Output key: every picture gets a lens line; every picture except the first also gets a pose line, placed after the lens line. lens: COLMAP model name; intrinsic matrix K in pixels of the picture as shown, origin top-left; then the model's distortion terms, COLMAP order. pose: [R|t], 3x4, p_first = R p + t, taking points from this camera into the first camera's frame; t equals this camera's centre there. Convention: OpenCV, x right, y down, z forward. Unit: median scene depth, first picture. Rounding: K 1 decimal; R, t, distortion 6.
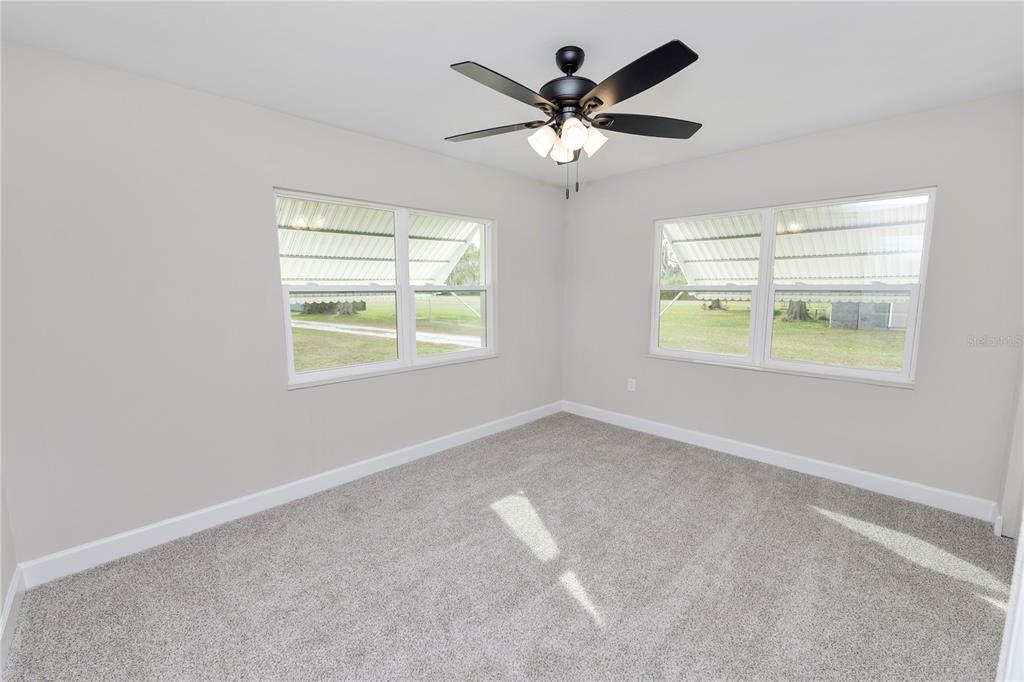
lens RADIAL K [[416.8, 0, 510.9], [0, 416.8, 339.6], [0, 0, 1]] dist [-0.010408, 0.000158]
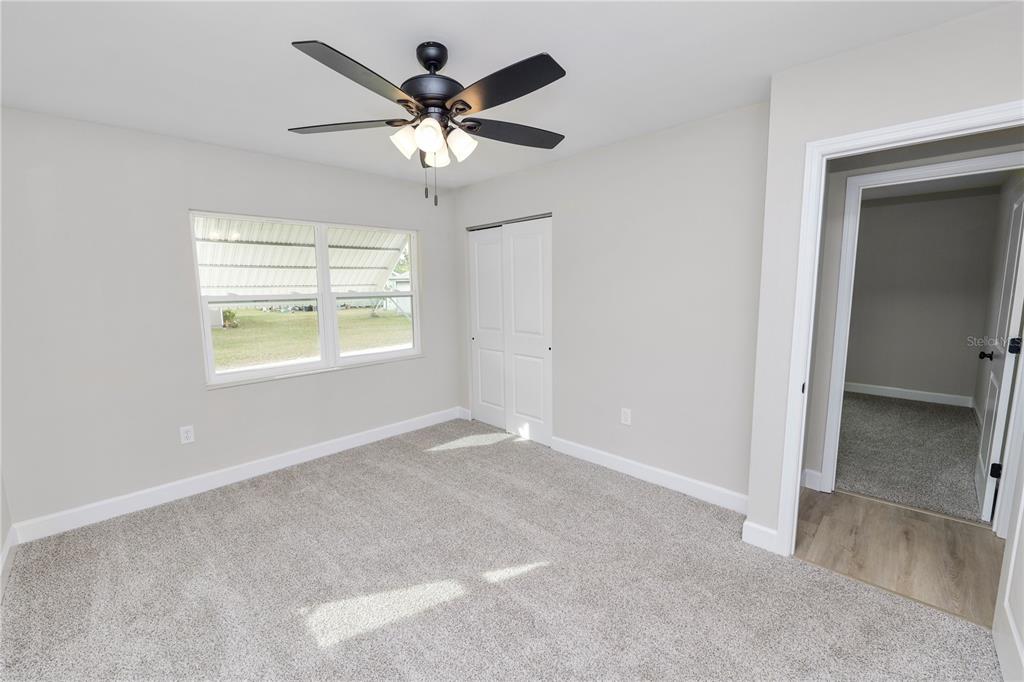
lens RADIAL K [[416.8, 0, 510.9], [0, 416.8, 339.6], [0, 0, 1]] dist [-0.010408, 0.000158]
pose [[-0.006767, -0.119201, 0.992847, -0.628280], [0.141696, 0.982737, 0.118953, -0.088375], [-0.989887, 0.141488, 0.010240, 0.672019]]
